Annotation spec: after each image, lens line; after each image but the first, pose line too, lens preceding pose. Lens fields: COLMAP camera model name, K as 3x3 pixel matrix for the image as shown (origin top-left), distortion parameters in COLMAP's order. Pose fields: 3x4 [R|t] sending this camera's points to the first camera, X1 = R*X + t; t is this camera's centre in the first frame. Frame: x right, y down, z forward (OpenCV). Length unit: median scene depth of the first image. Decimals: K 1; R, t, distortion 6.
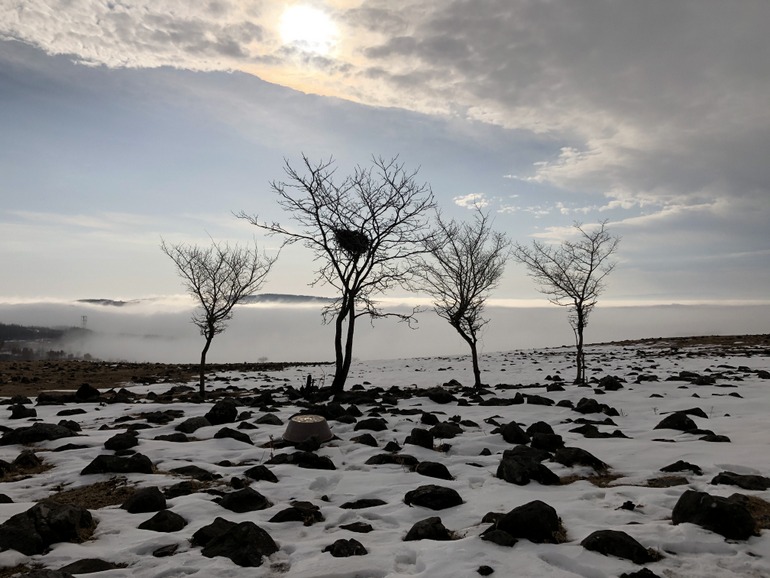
lens RADIAL K [[625.0, 0, 385.0], [0, 625.0, 289.0], [0, 0, 1]] dist [0.056516, -0.062251]
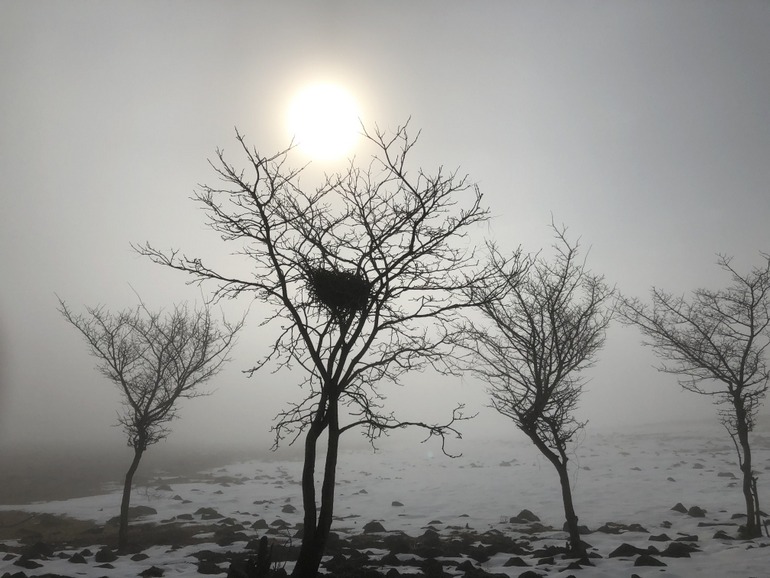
lens RADIAL K [[624.9, 0, 382.5], [0, 624.9, 276.0], [0, 0, 1]] dist [0.067825, -0.126172]
pose [[0.995391, -0.025072, -0.092564, 0.033477], [0.012982, 0.991564, -0.128970, -0.013125], [0.095016, 0.127173, 0.987319, 0.381109]]
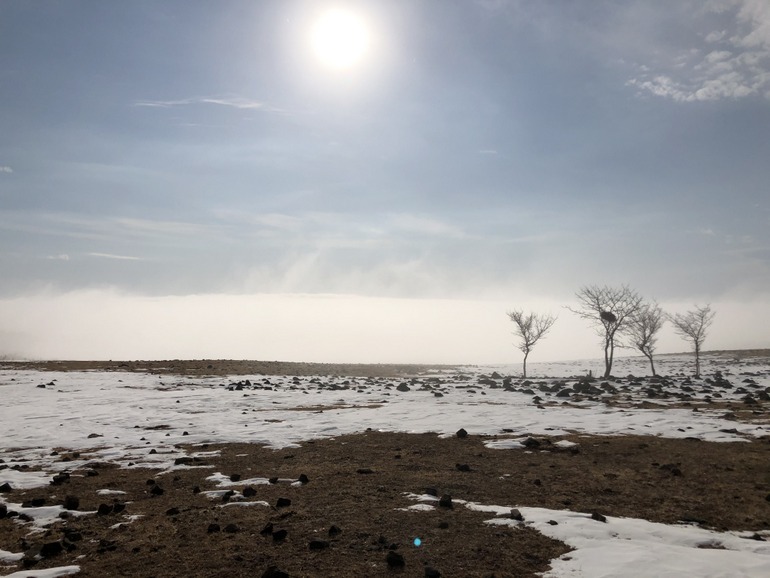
lens RADIAL K [[625.0, 0, 385.0], [0, 625.0, 289.0], [0, 0, 1]] dist [0.056516, -0.062251]
pose [[0.997534, 0.003711, -0.070093, -0.662870], [-0.004223, 0.999965, -0.007154, -0.143284], [0.070064, 0.007433, 0.997515, -1.362811]]
